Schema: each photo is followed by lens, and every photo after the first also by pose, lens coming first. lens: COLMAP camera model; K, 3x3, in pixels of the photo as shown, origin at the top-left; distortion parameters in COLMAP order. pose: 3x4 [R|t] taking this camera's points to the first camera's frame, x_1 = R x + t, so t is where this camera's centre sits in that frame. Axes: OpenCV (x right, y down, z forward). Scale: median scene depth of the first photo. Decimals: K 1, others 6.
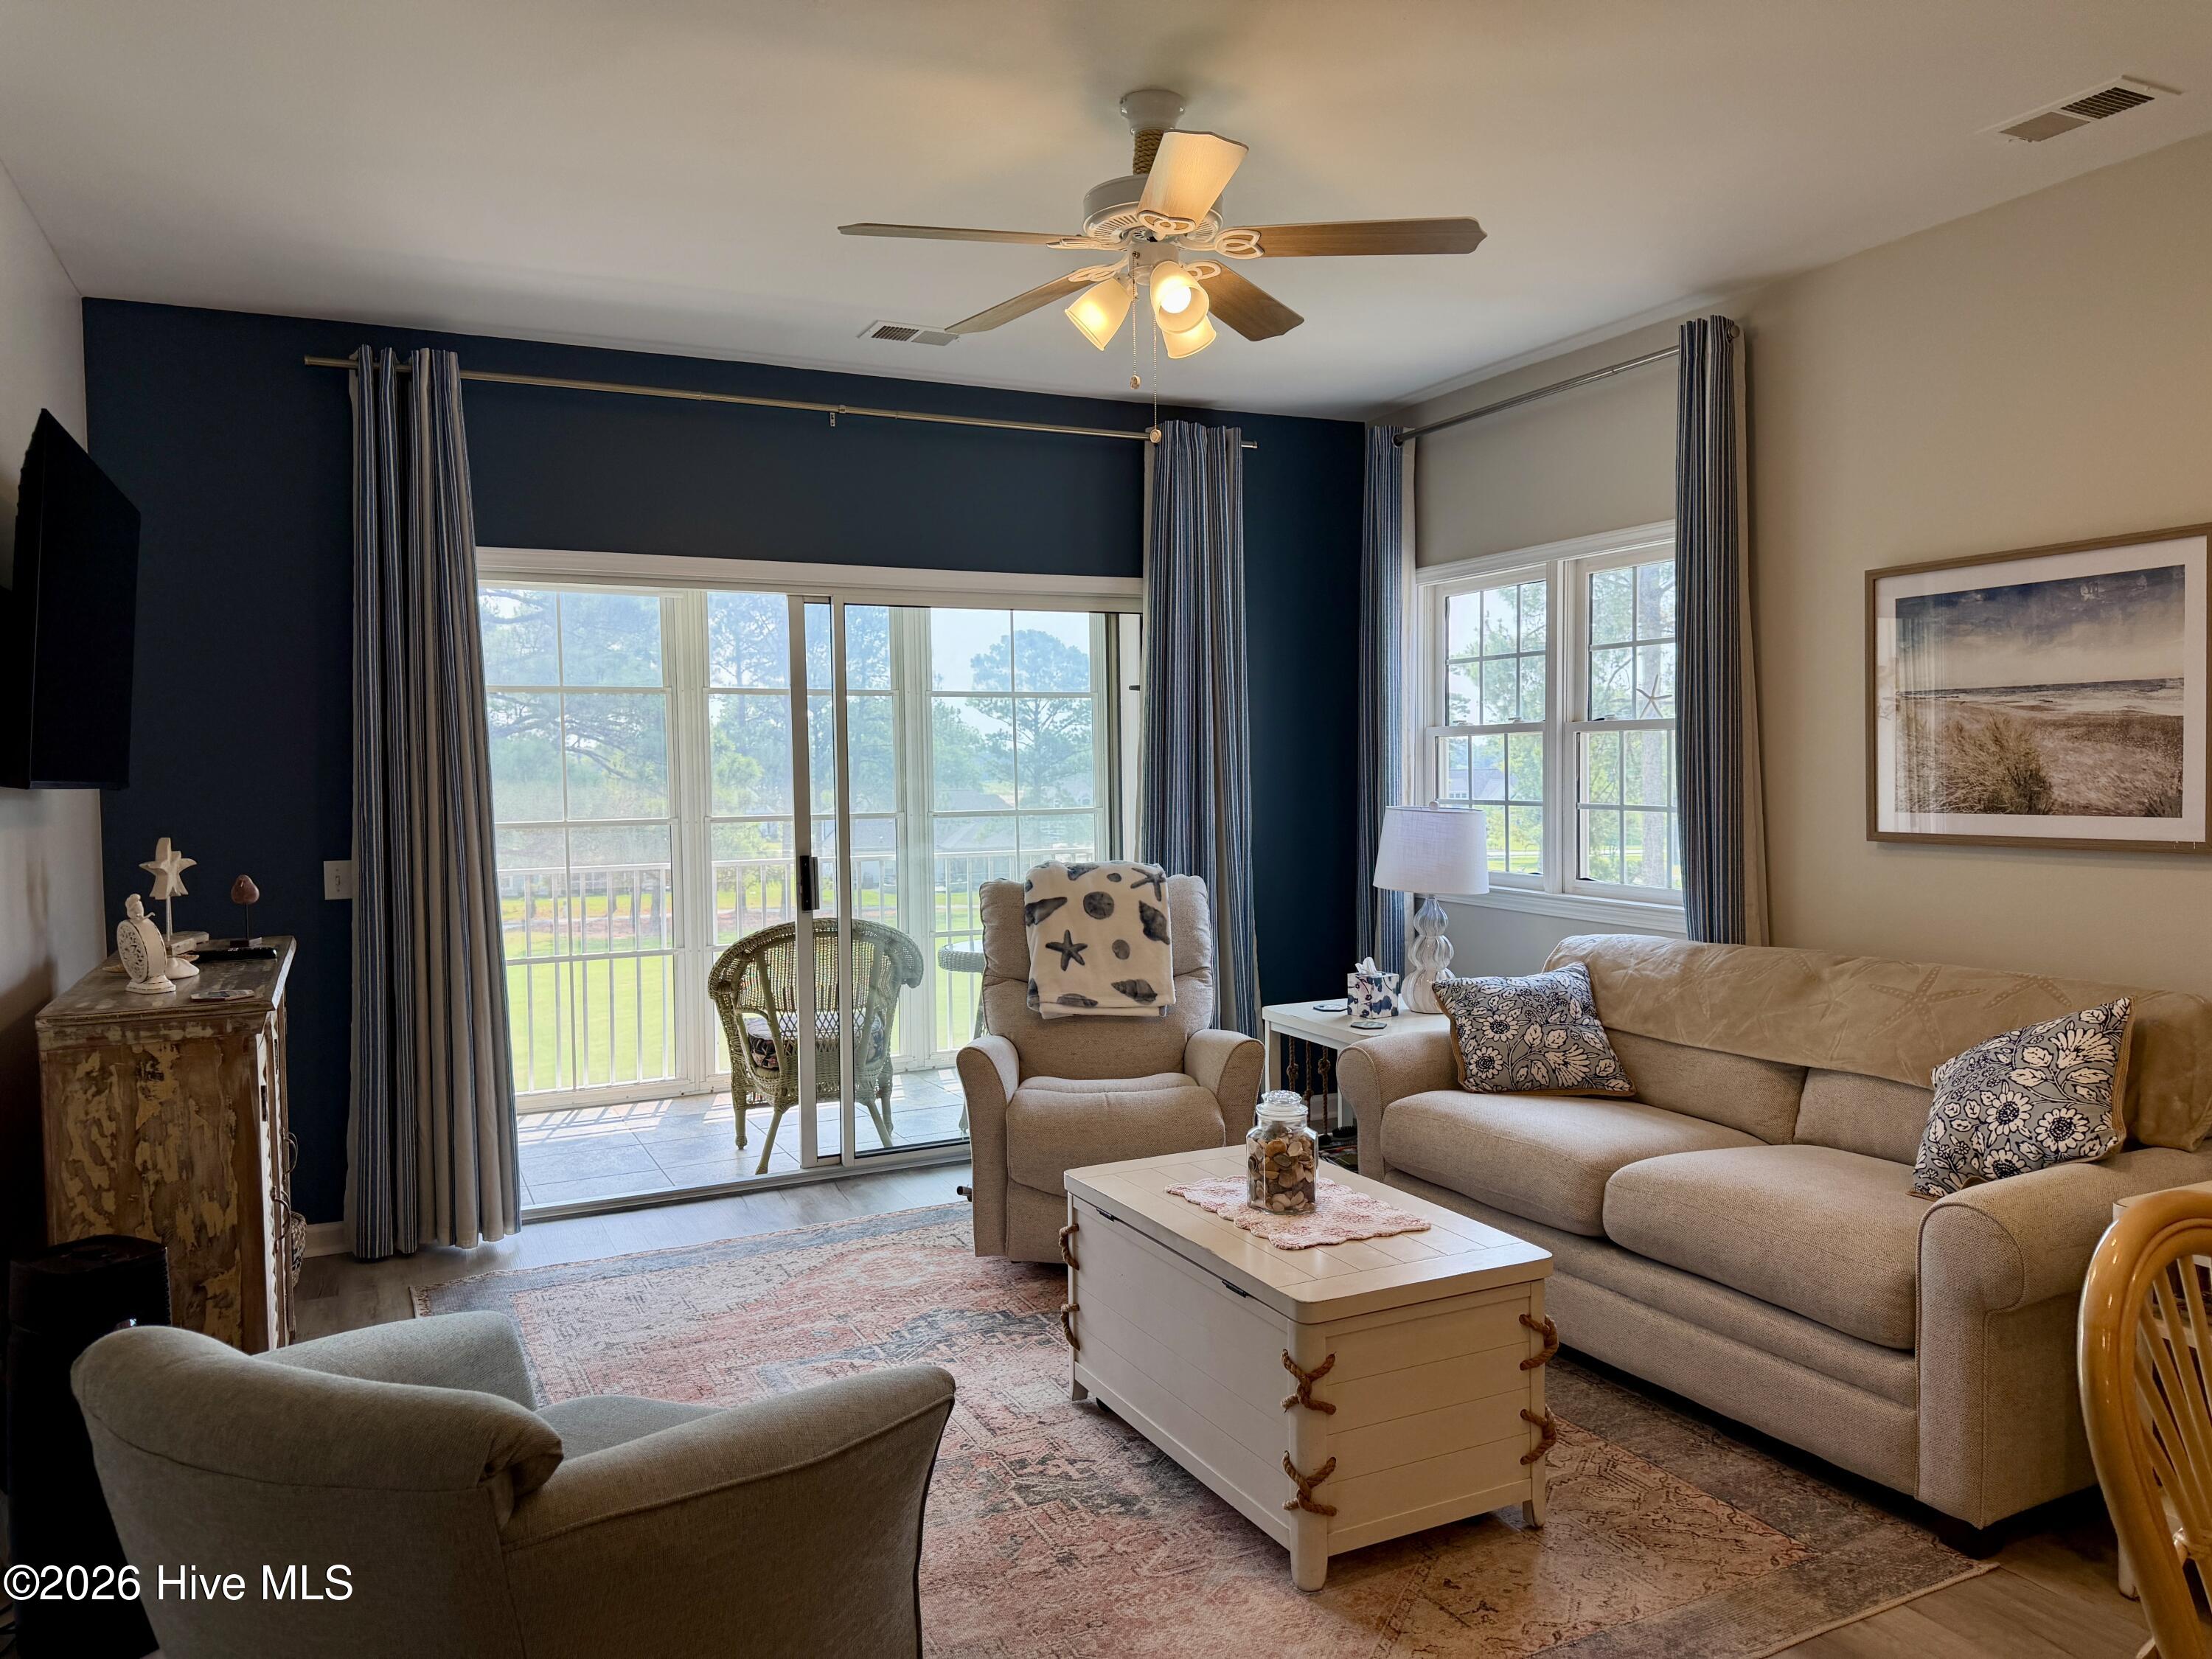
lens RADIAL K [[1552.2, 0, 1107.4], [0, 1552.2, 824.3], [0, 0, 1]] dist [0.072756, -0.097430]
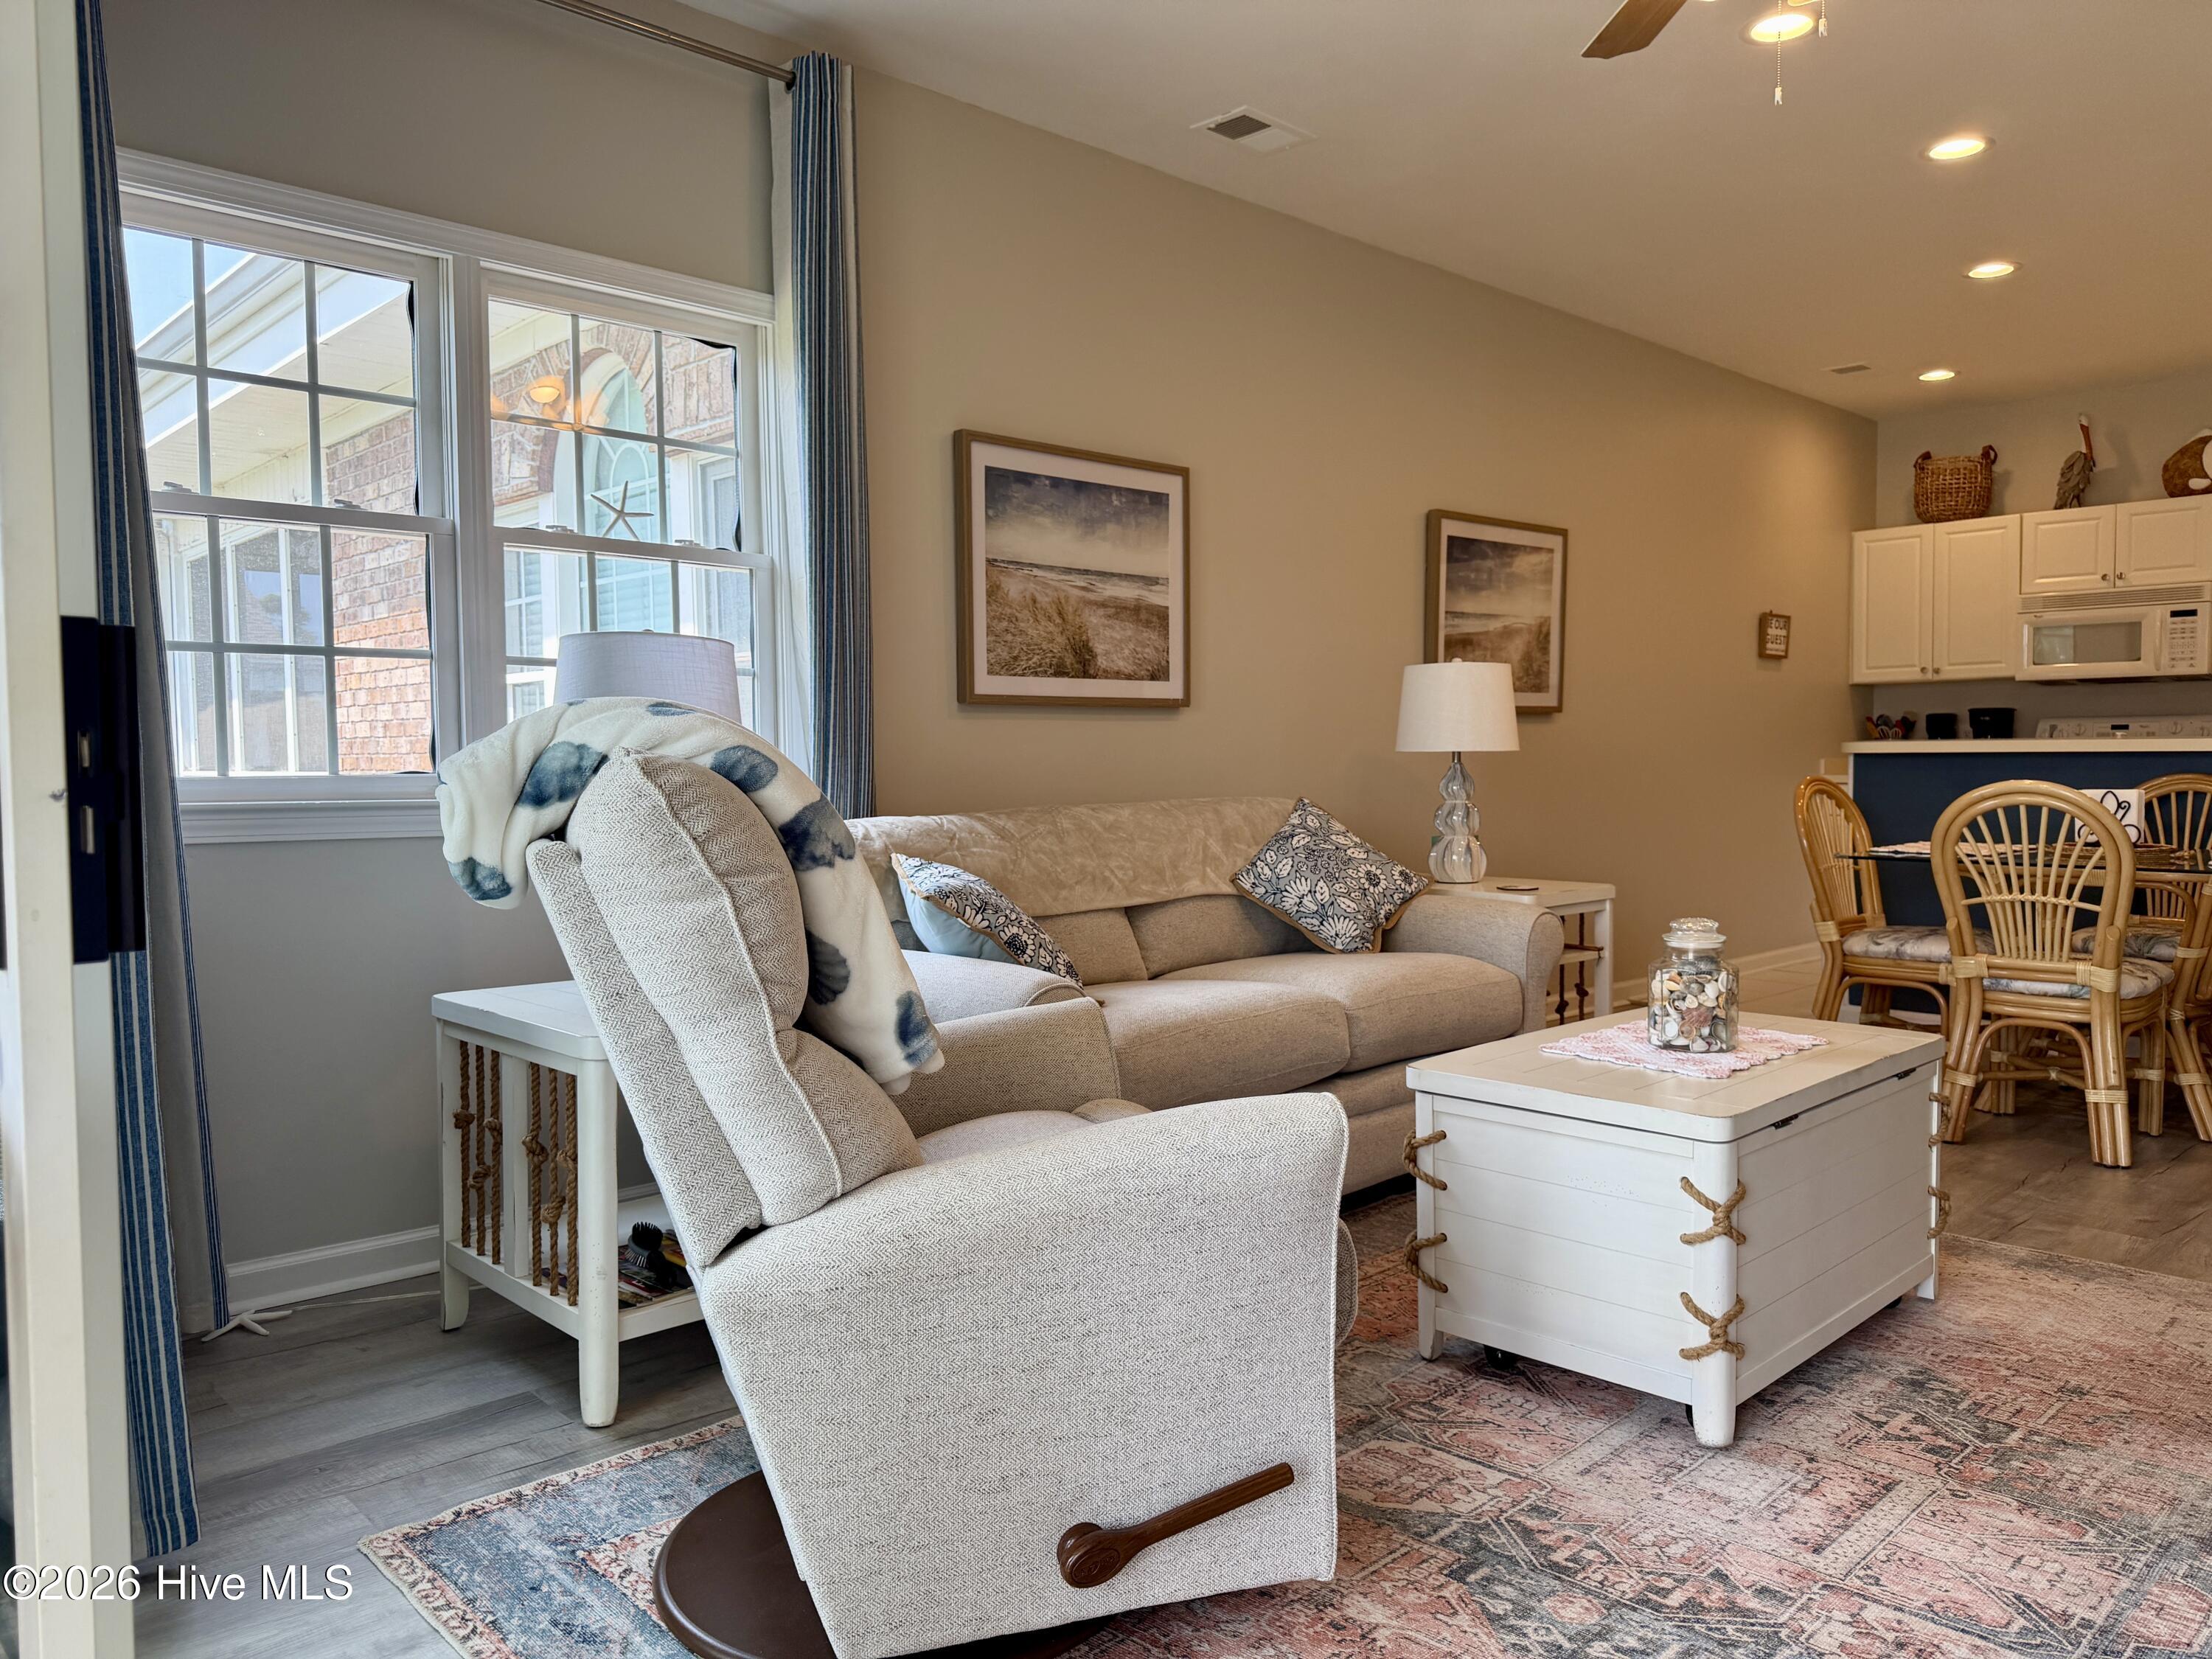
lens RADIAL K [[1552.2, 0, 1087.6], [0, 1552.2, 845.6], [0, 0, 1]] dist [0.072756, -0.097430]
pose [[-0.294879, -0.036309, 0.954844, -0.437520], [0.050483, 0.997290, 0.053514, 0.046380], [-0.954200, 0.063984, -0.292247, 1.095621]]
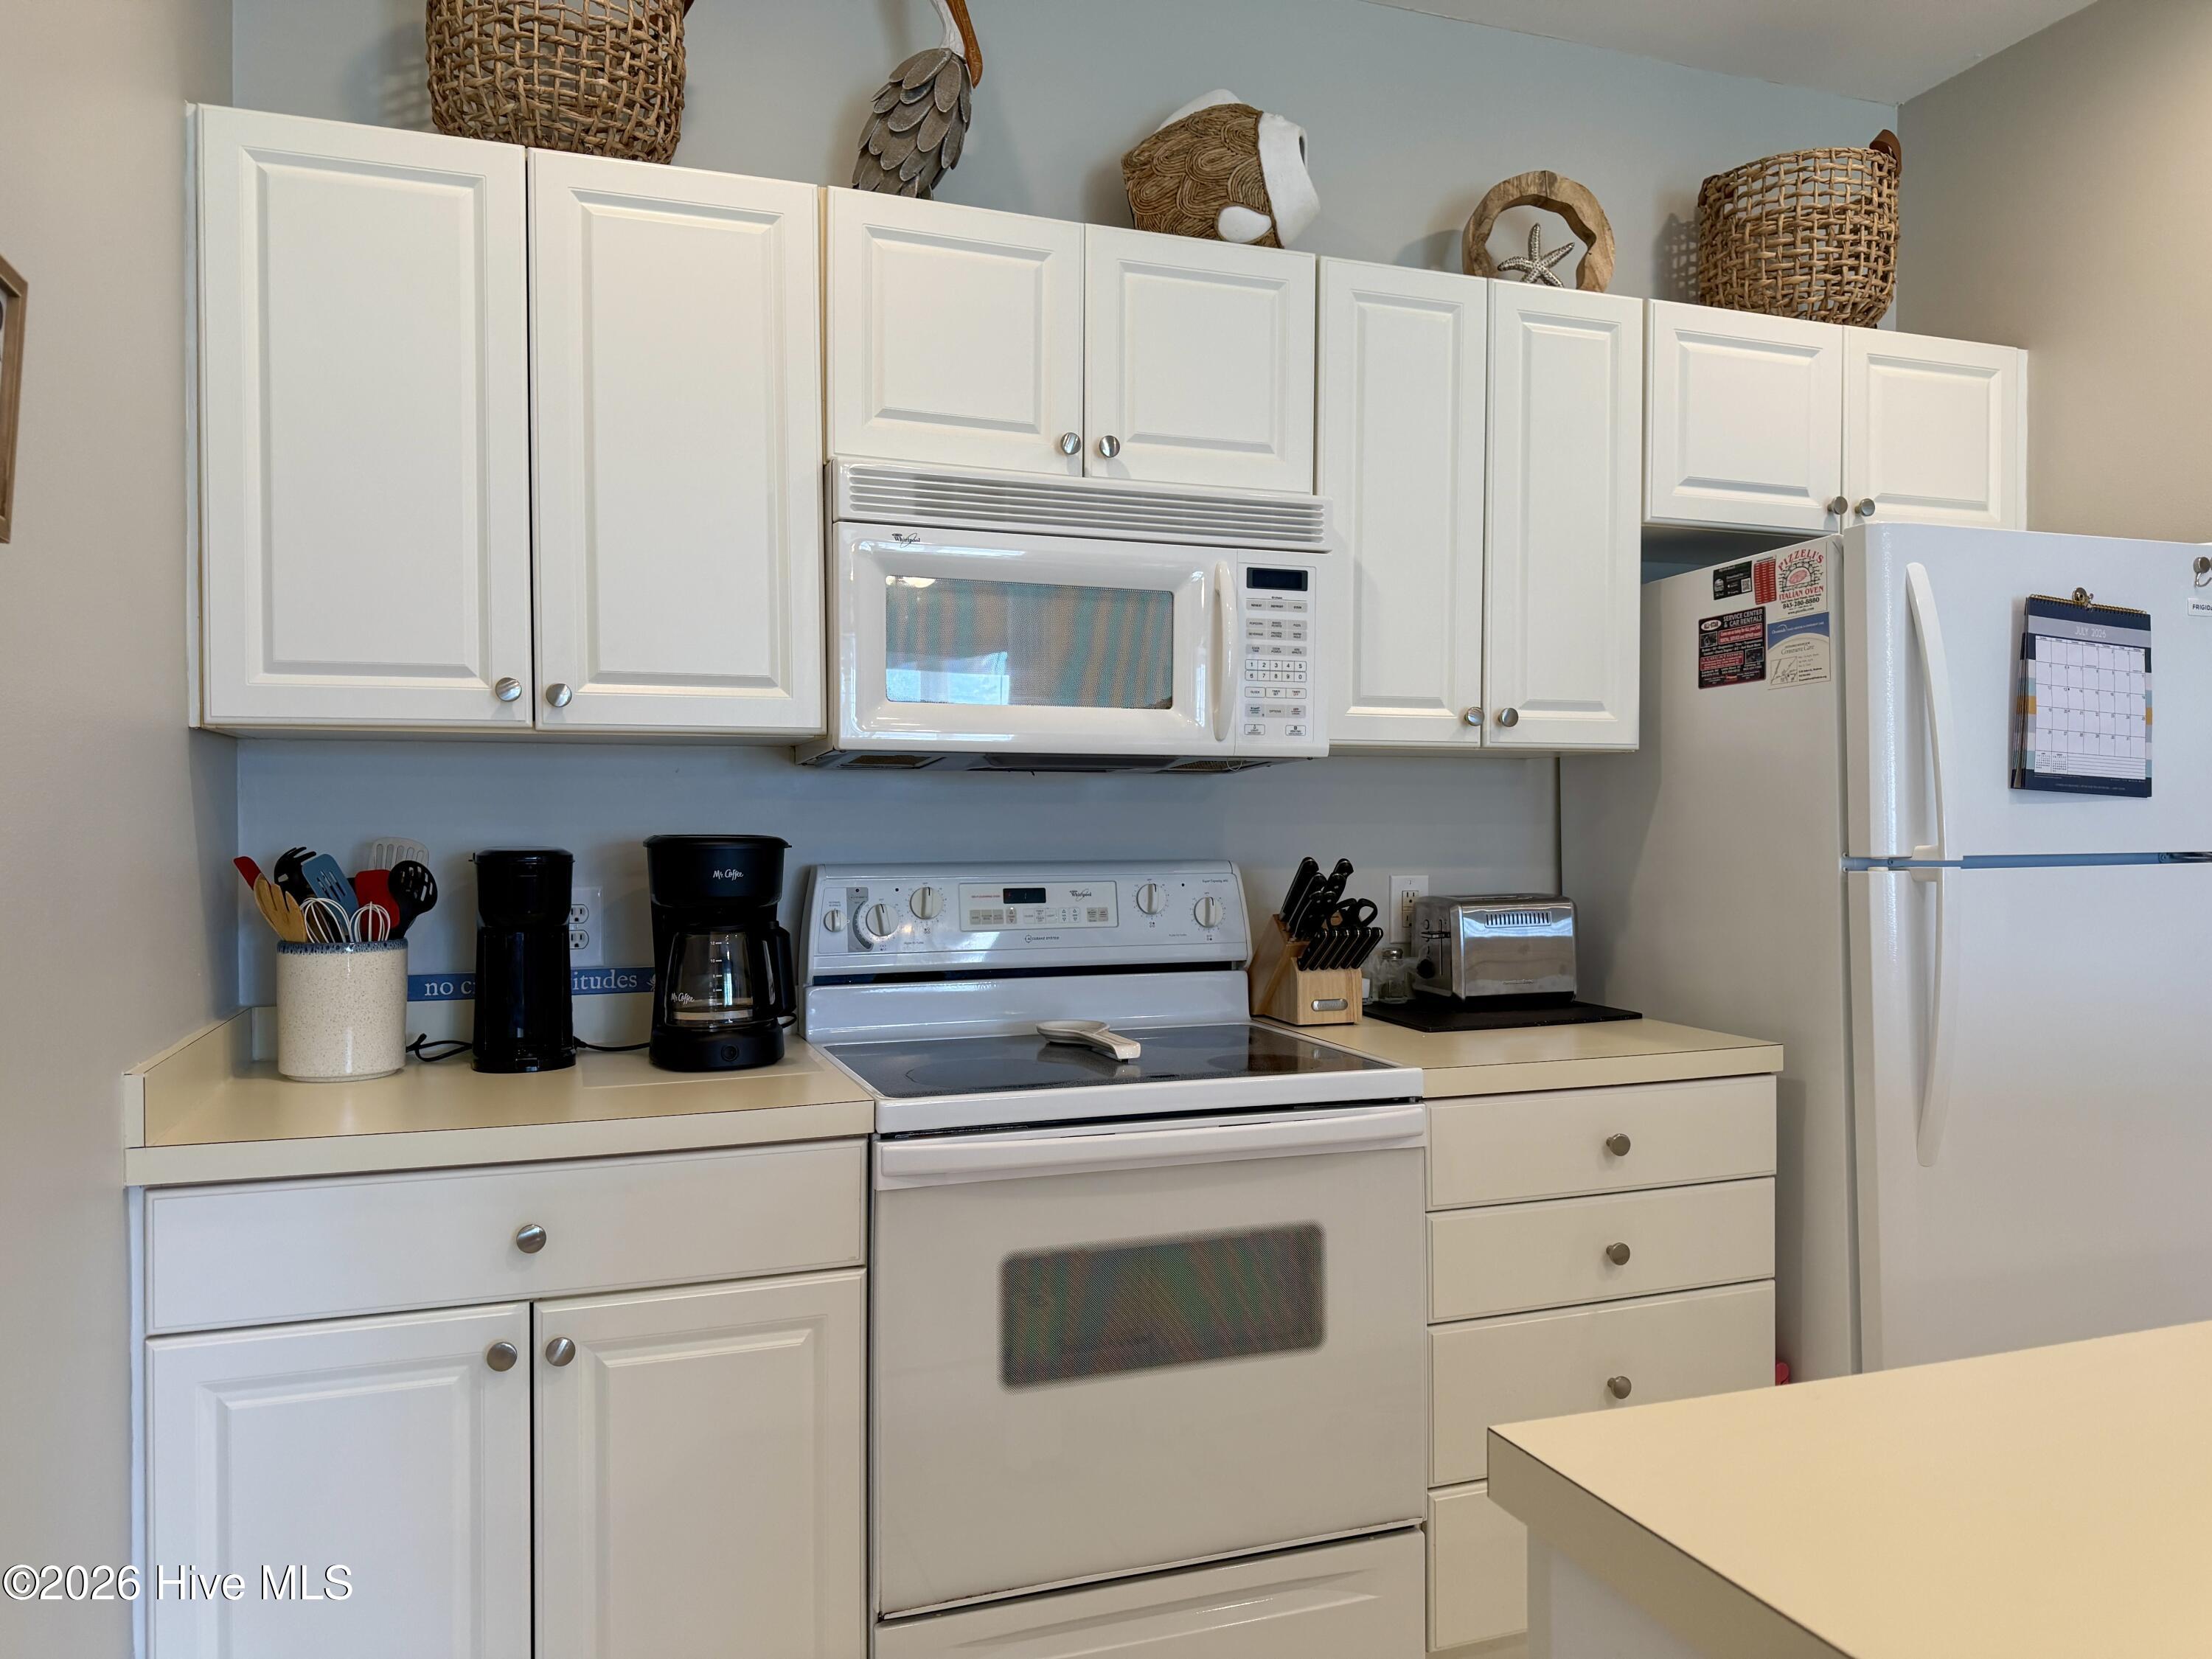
lens RADIAL K [[1552.2, 0, 1111.7], [0, 1552.2, 823.9], [0, 0, 1]] dist [0.072756, -0.097430]
pose [[-0.994314, 0.011991, 0.105815, 0.688193], [0.016558, 0.998964, 0.042388, 0.016720], [-0.105197, 0.043899, -0.993482, 0.168966]]
